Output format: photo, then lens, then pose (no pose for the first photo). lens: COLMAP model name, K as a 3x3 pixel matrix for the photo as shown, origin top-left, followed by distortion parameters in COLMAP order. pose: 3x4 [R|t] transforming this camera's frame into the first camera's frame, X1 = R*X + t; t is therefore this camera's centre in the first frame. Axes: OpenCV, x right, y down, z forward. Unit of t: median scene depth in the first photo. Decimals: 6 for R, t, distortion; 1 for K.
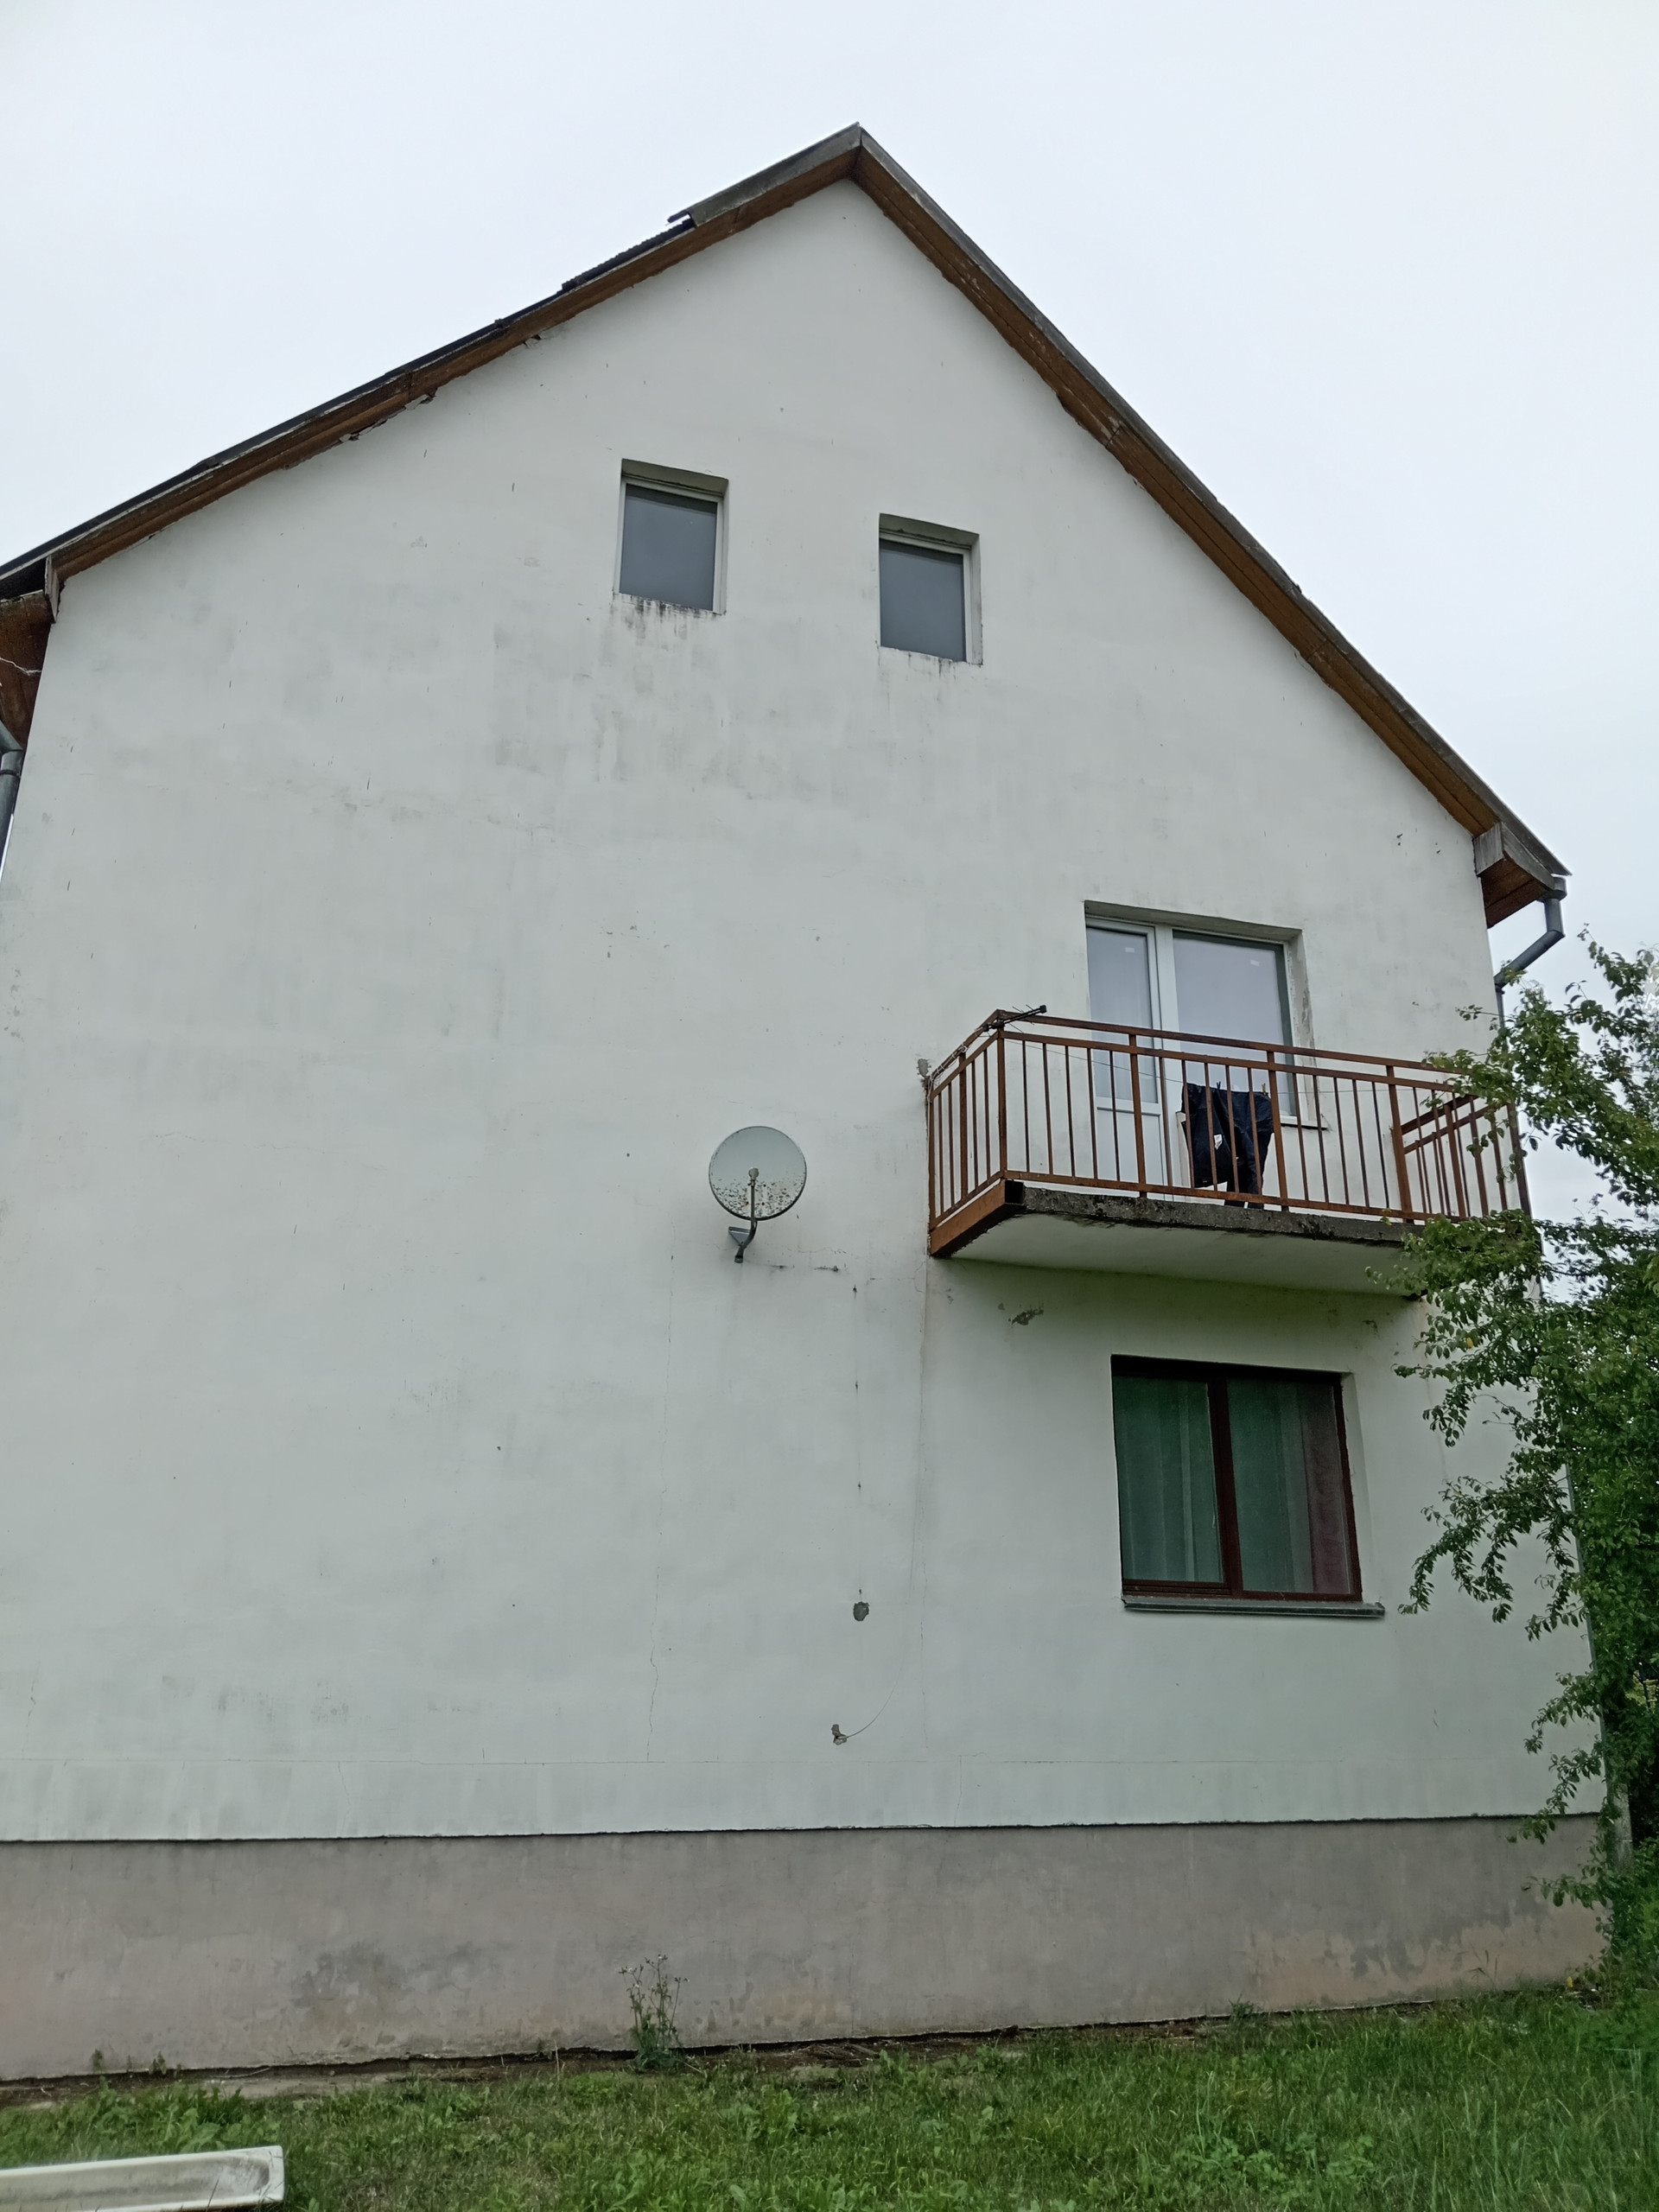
lens RADIAL K [[1634.6, 0, 829.5], [0, 1634.6, 1106.0], [0, 0, 1]] dist [0.078357, -0.122627]
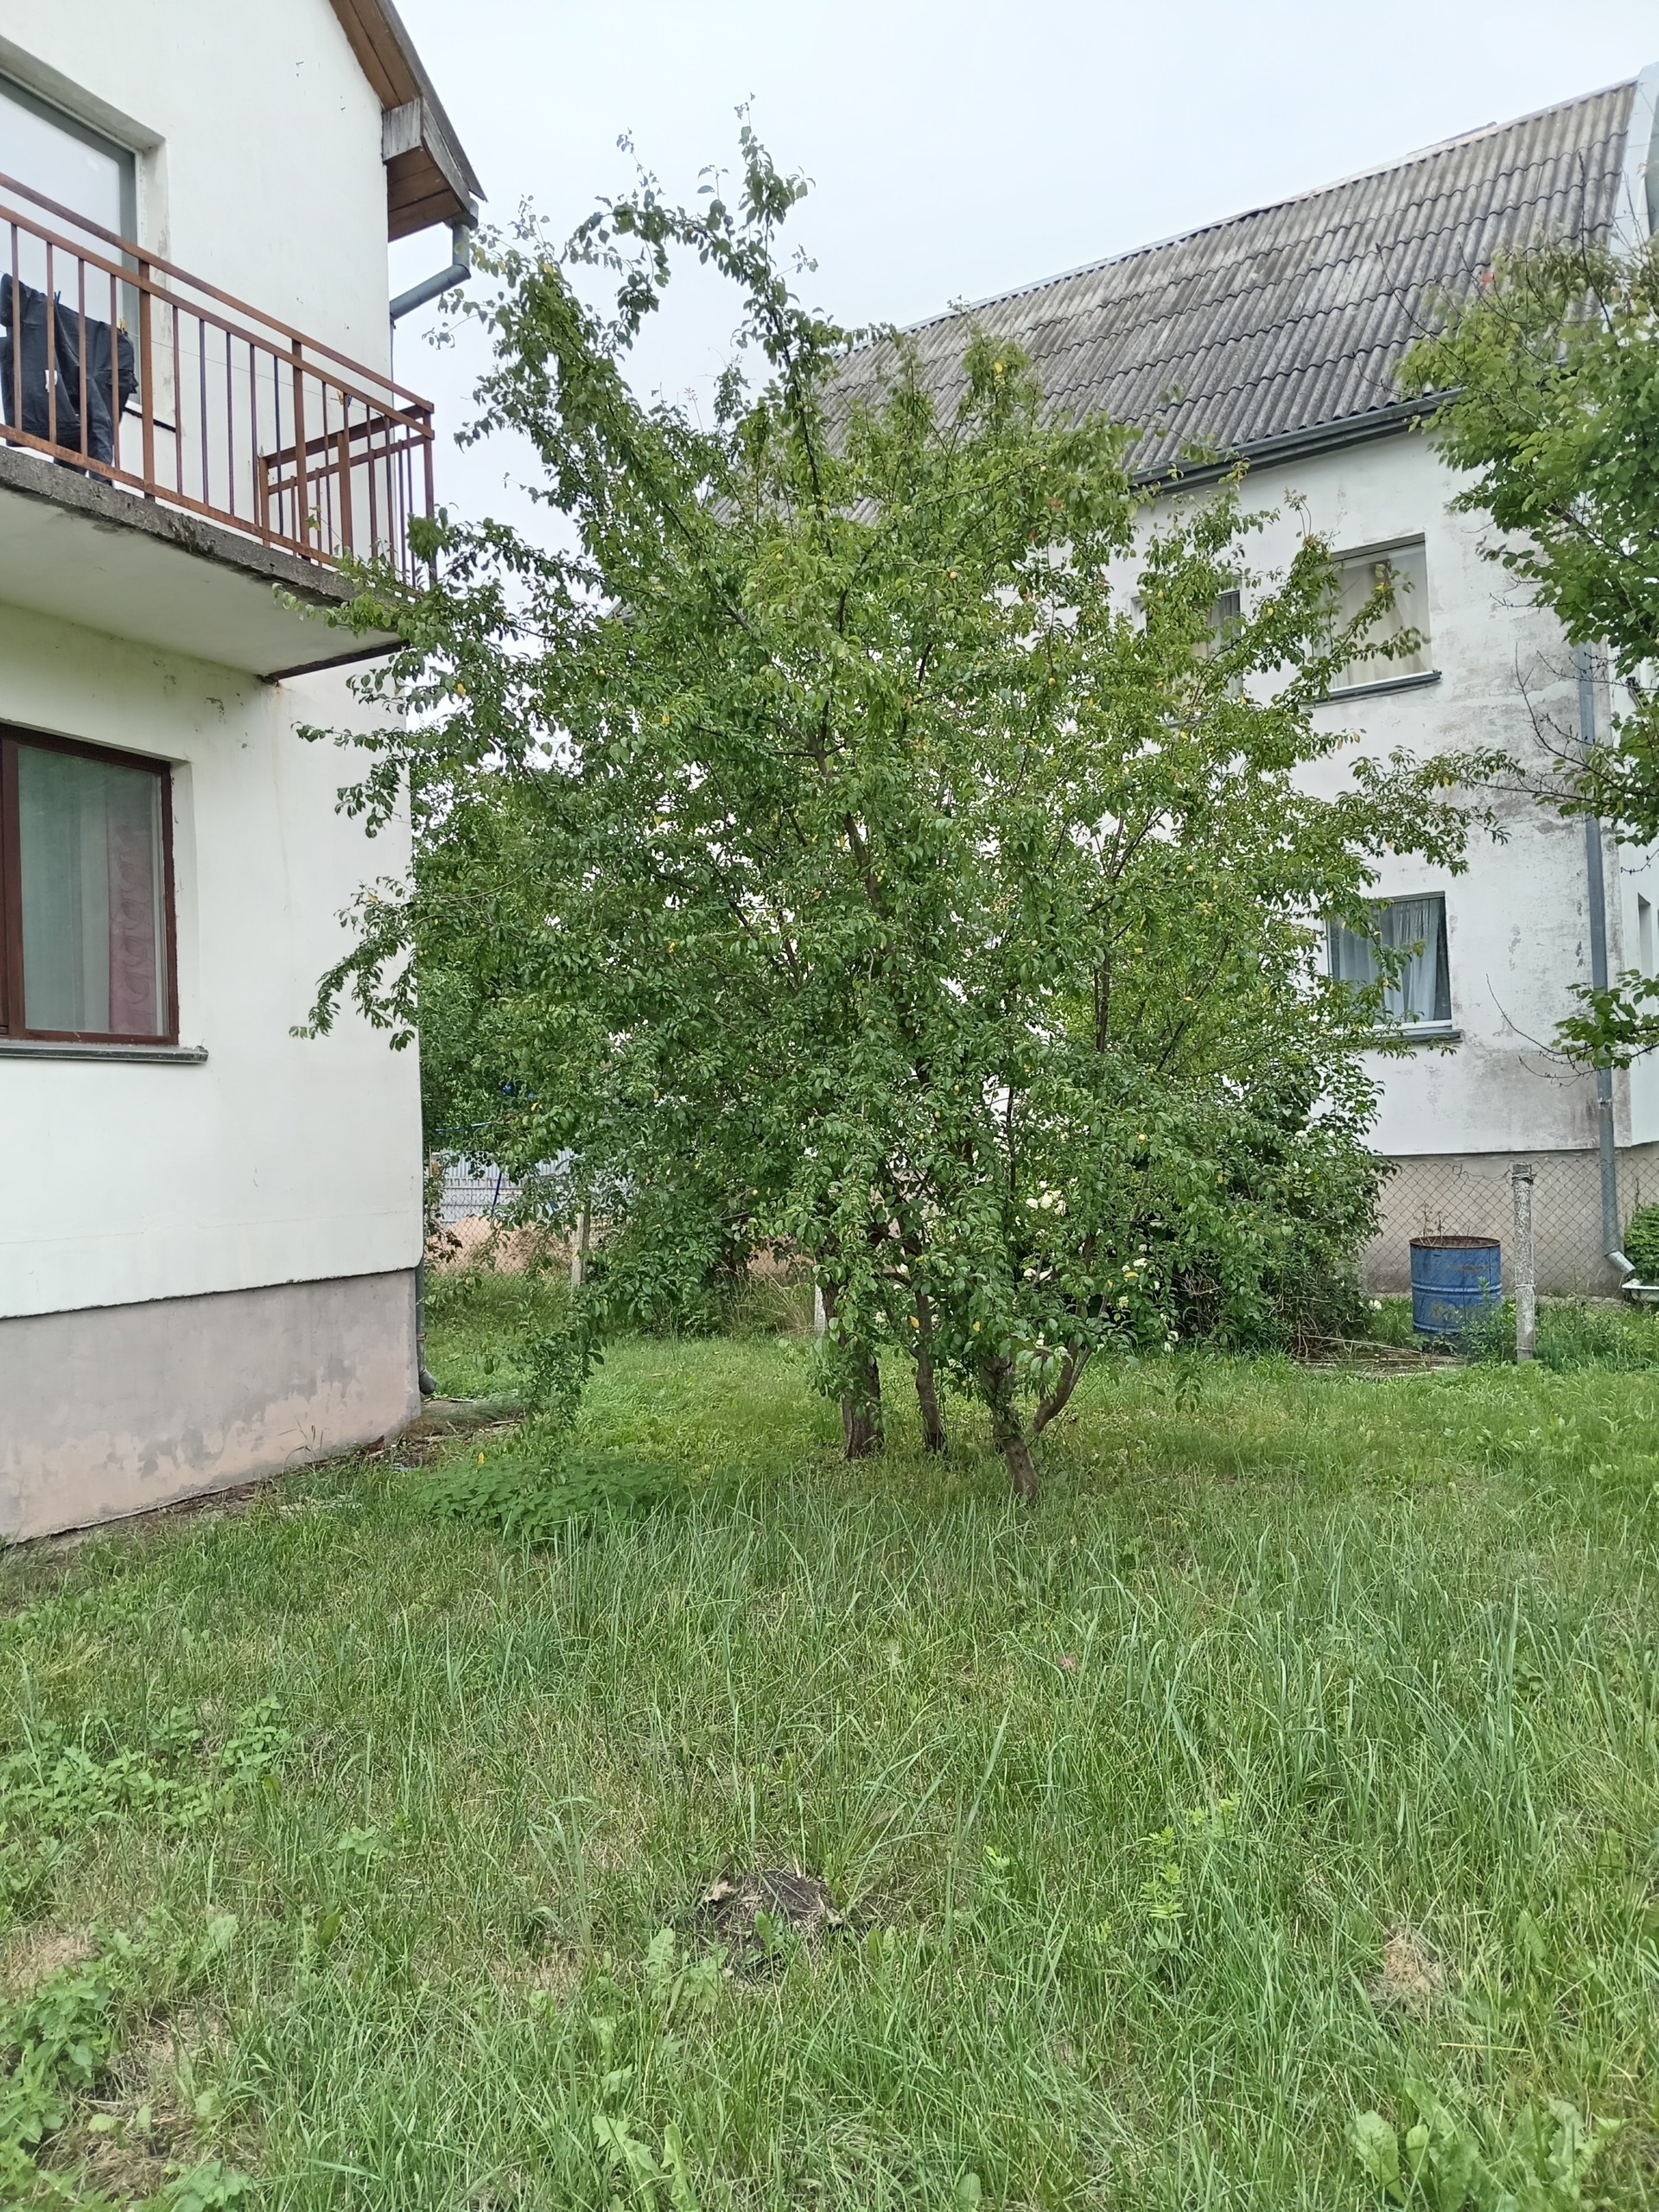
lens RADIAL K [[1634.6, 0, 829.5], [0, 1634.6, 1106.0], [0, 0, 1]] dist [0.078357, -0.122627]
pose [[0.716685, -0.010741, 0.697315, -0.008235], [-0.192820, 0.957852, 0.212930, 0.103739], [-0.670211, -0.287060, 0.684407, 0.250030]]
